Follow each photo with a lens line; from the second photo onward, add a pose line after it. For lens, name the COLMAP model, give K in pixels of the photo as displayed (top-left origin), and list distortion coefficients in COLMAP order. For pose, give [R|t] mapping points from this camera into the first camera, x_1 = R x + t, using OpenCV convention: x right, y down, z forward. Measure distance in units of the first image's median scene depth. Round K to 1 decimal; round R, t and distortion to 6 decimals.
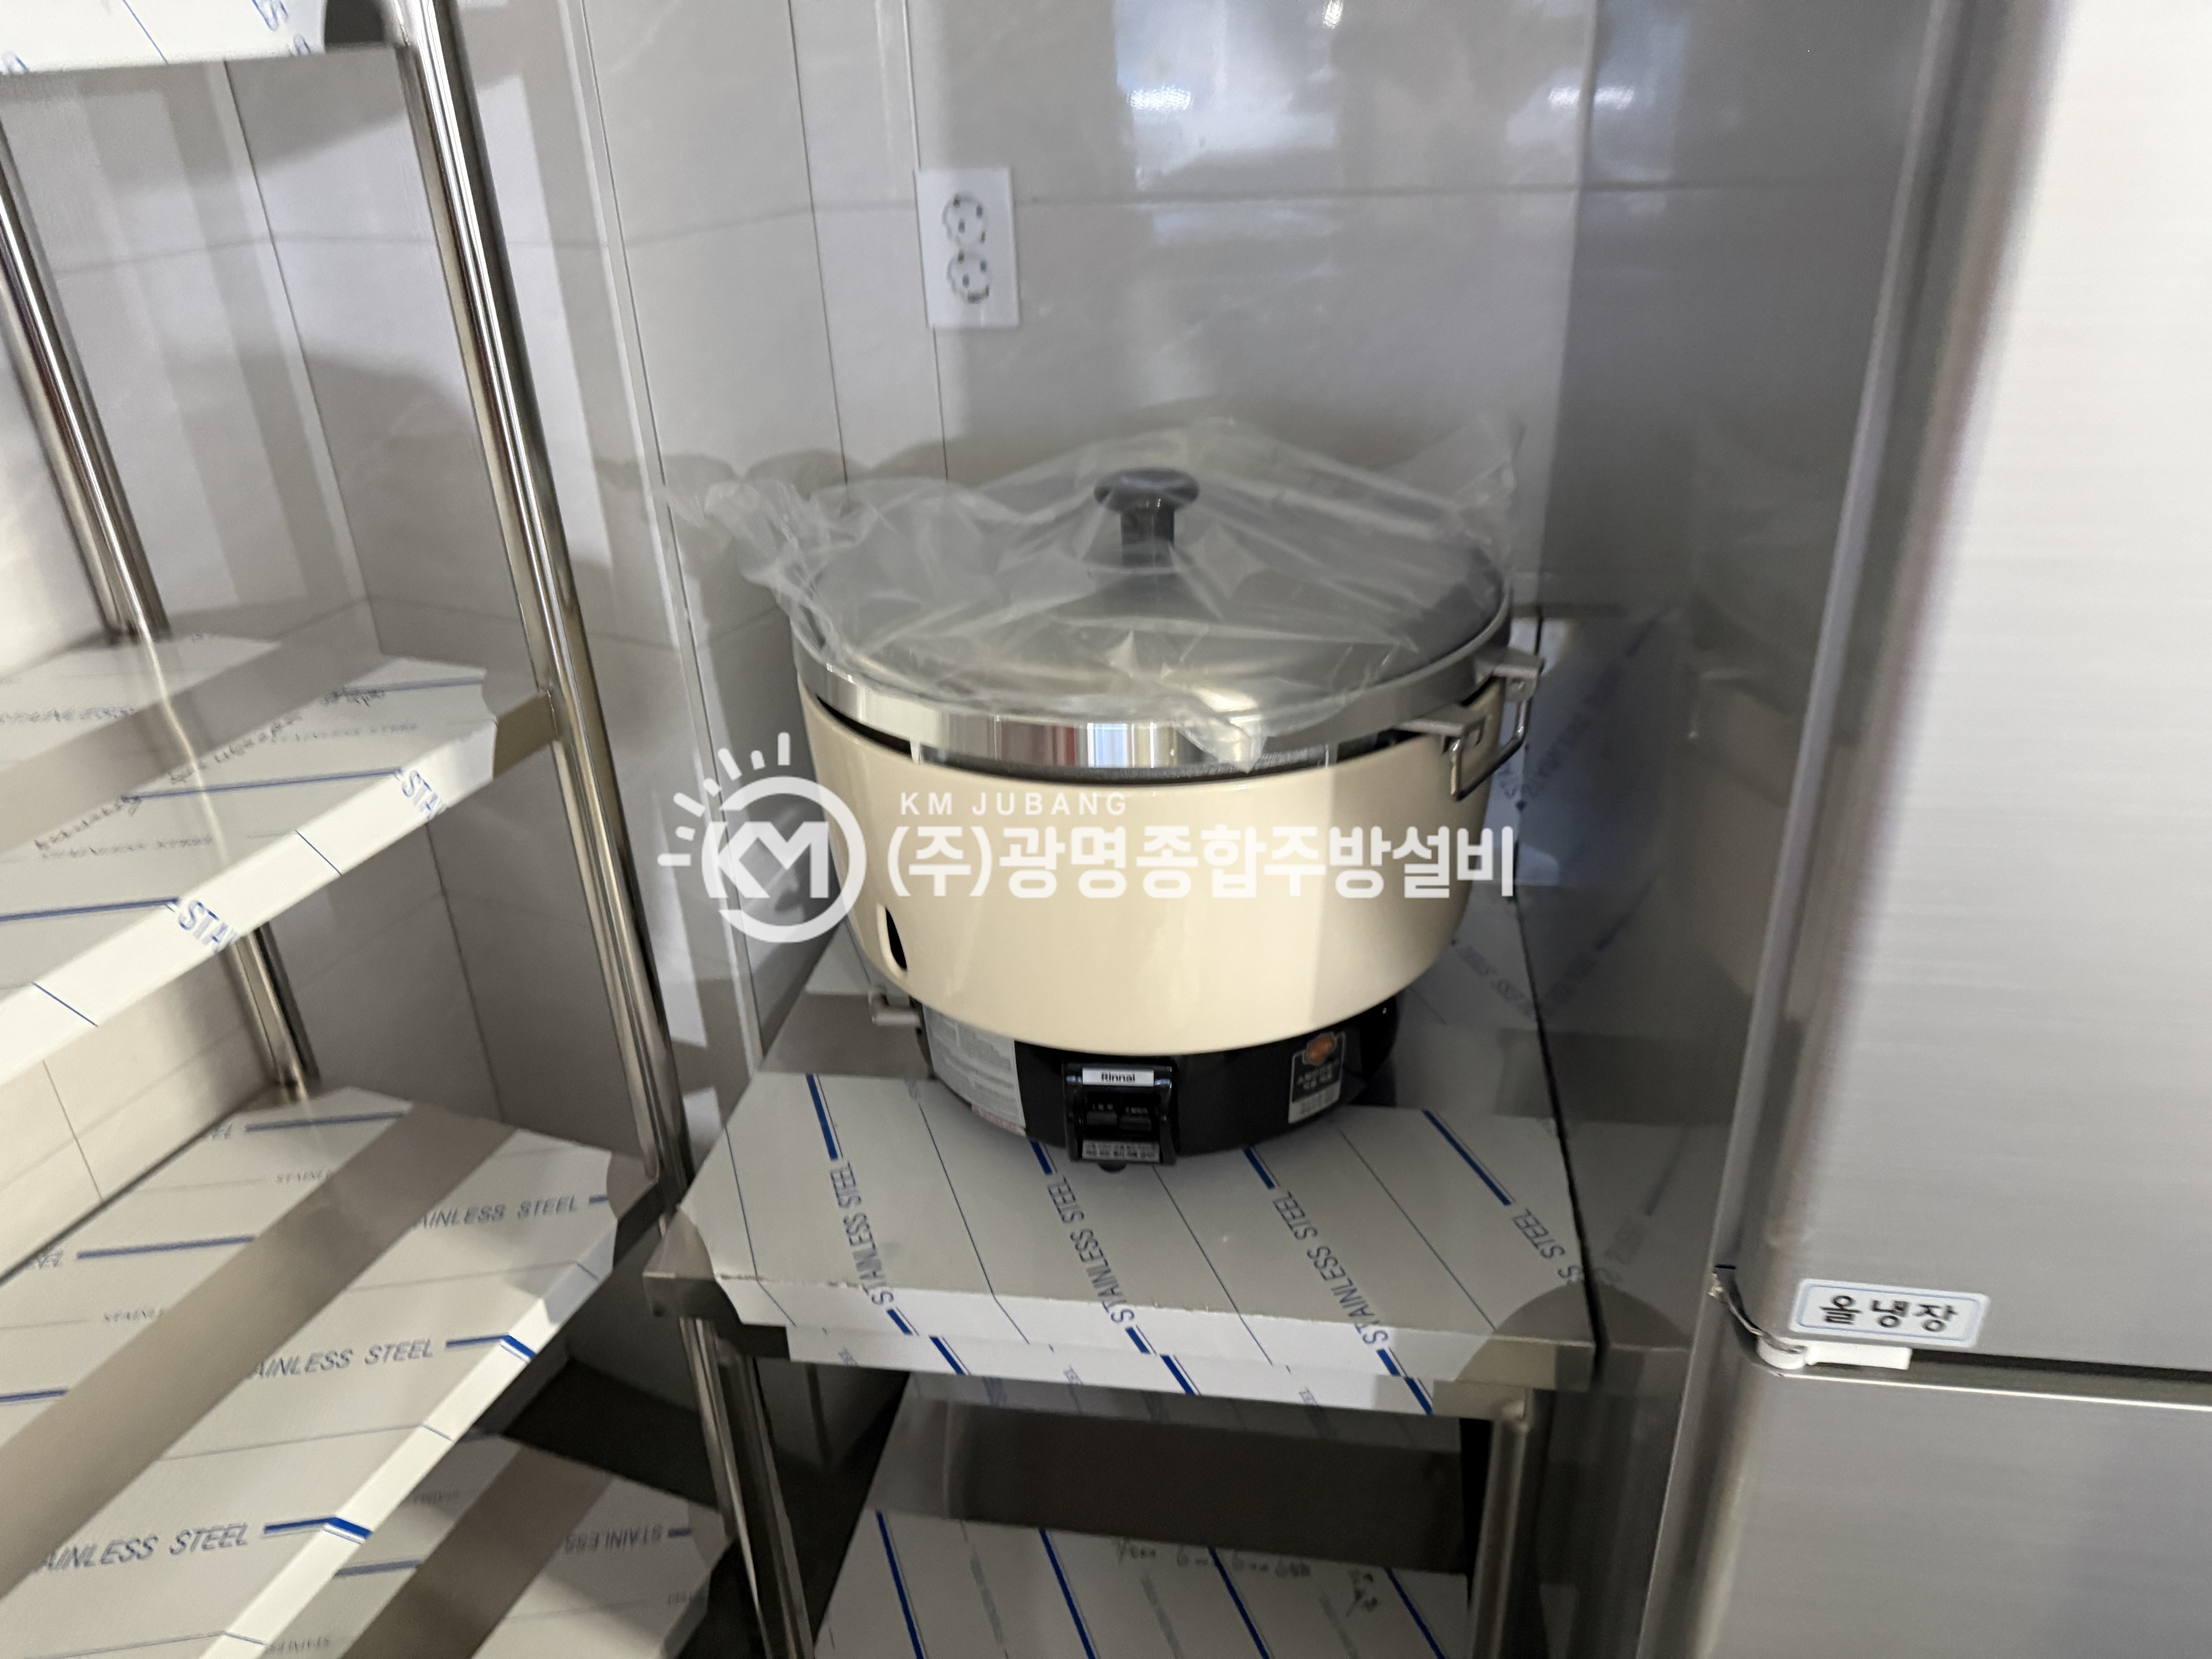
lens RADIAL K [[1562.3, 0, 1111.2], [0, 1562.3, 837.7], [0, 0, 1]] dist [0.007300, -0.011613]
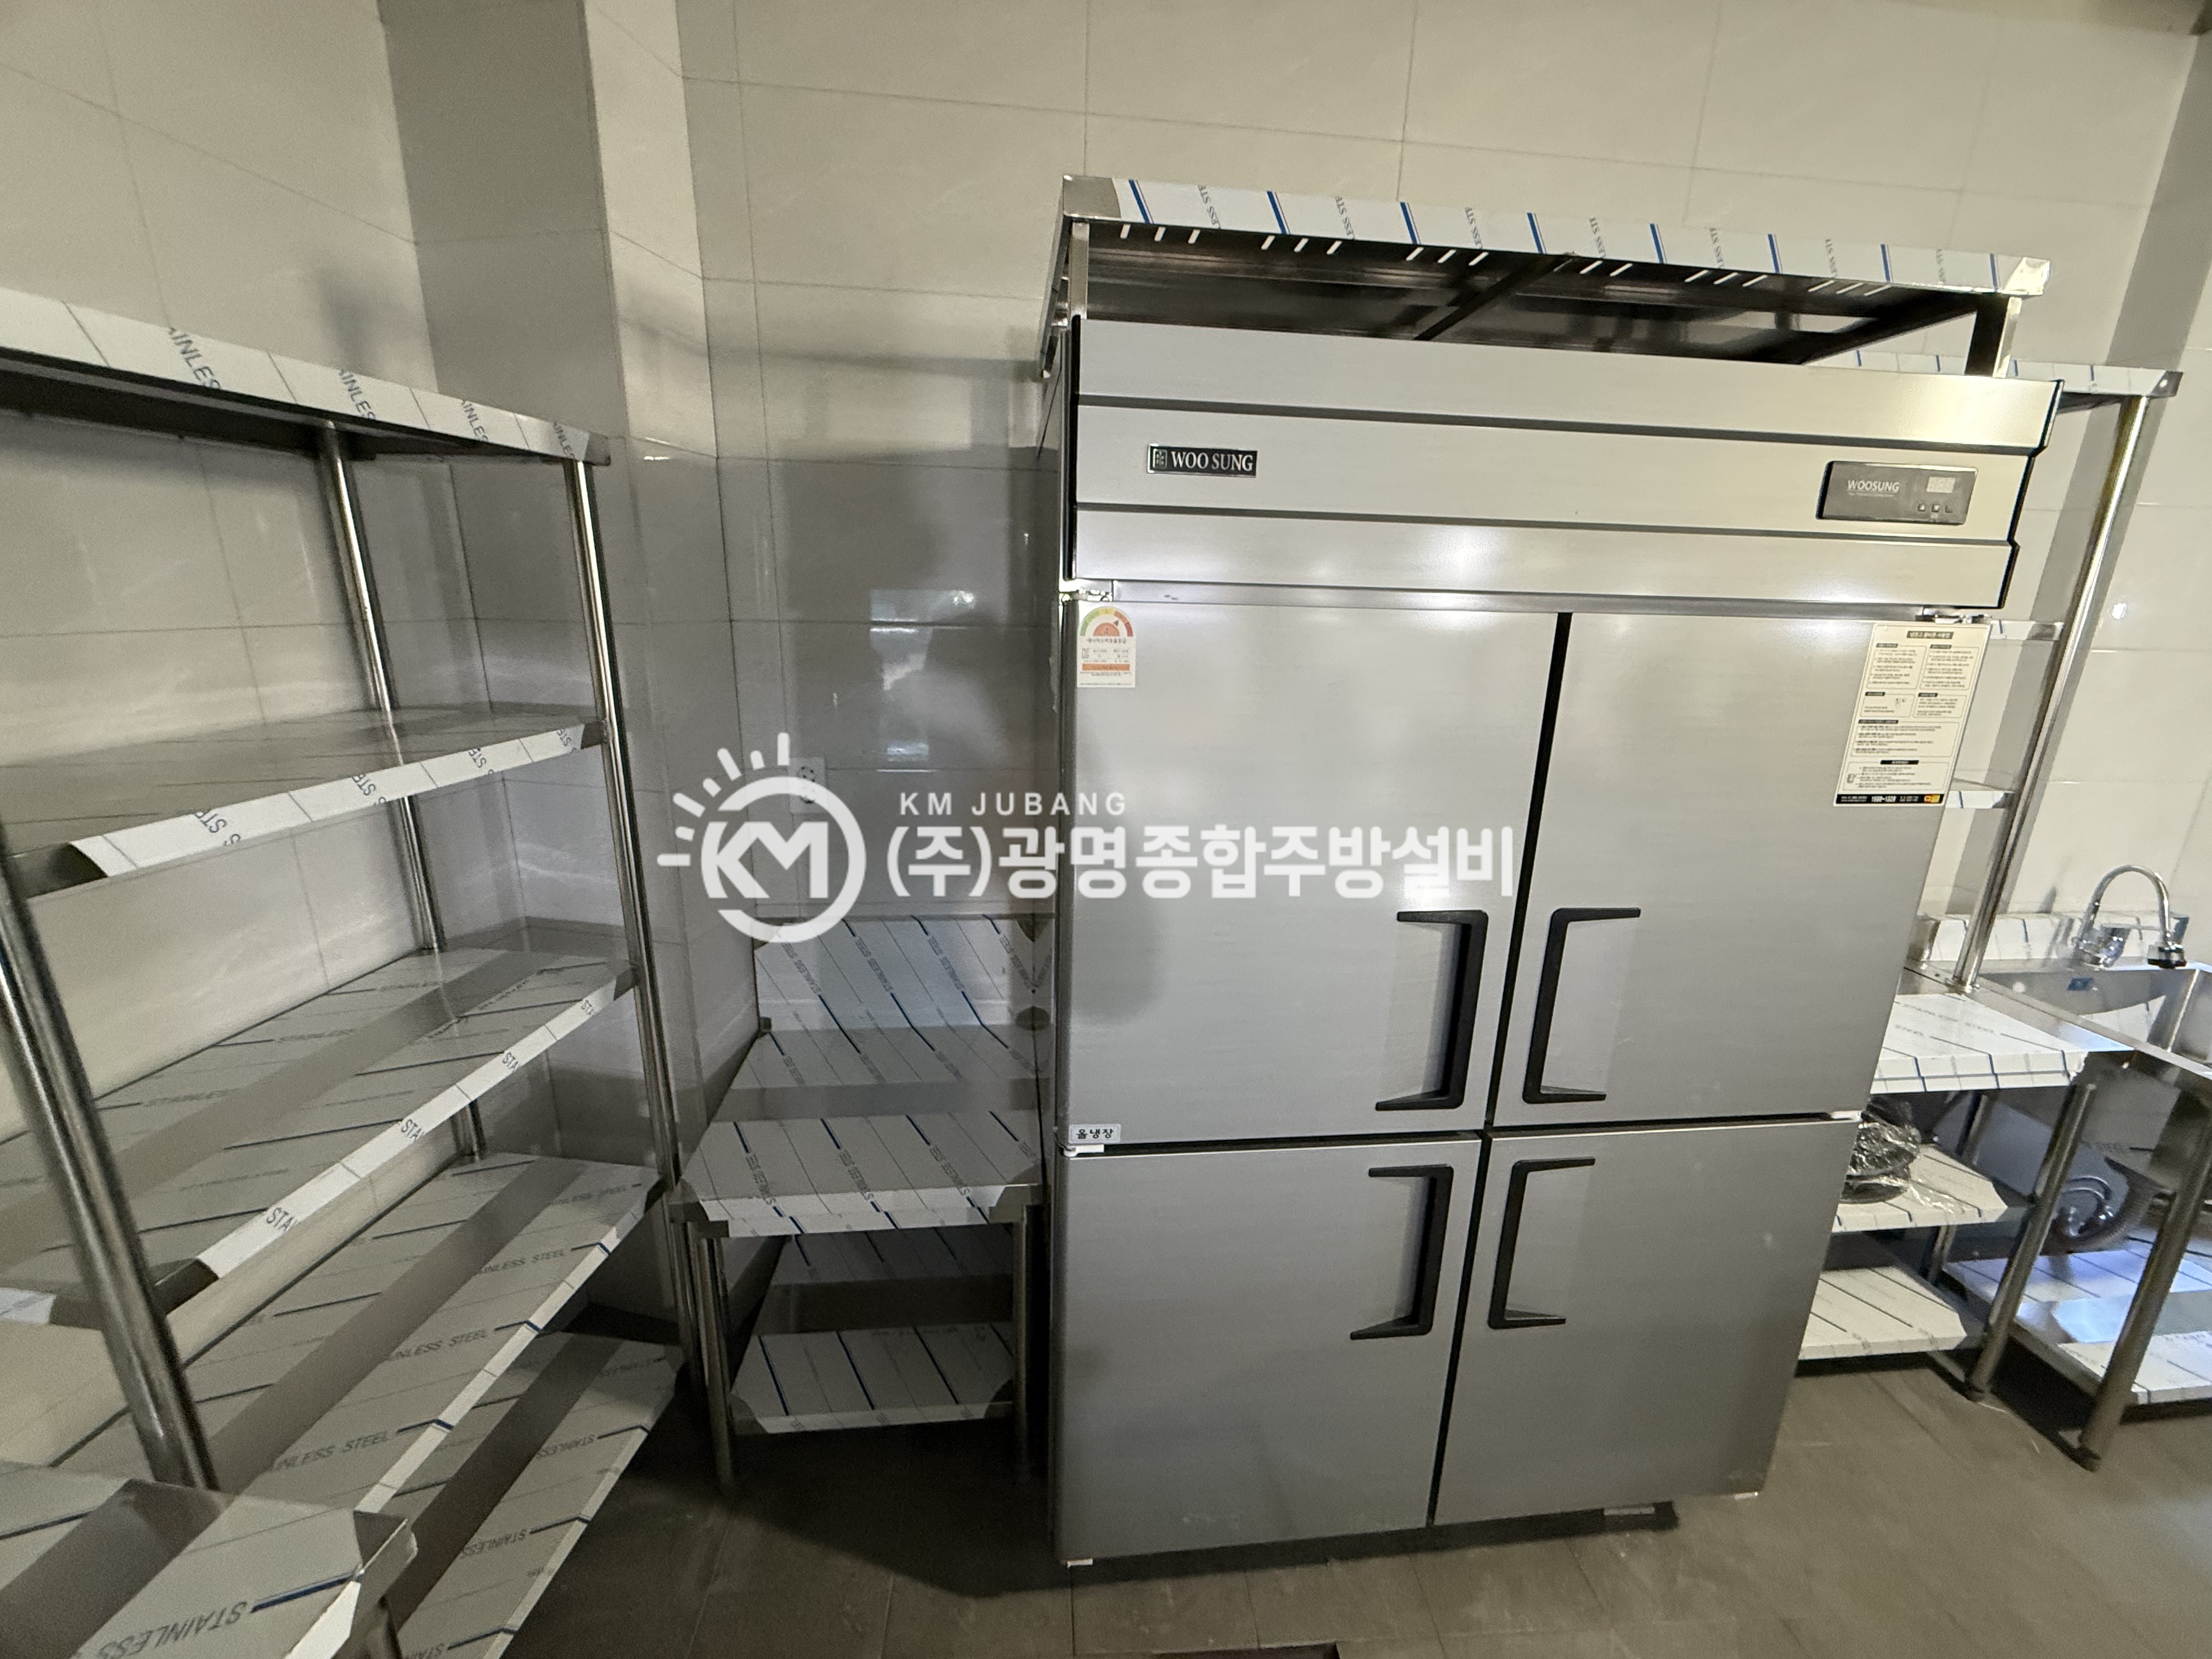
lens RADIAL K [[877.9, 0, 1097.0], [0, 877.9, 835.0], [0, 0, 1]] dist [0.001470, -0.000358]
pose [[0.969308, -0.011392, 0.245585, 0.019659], [0.062013, 0.977955, -0.199395, 0.025974], [-0.237900, 0.208505, 0.948646, -0.521982]]
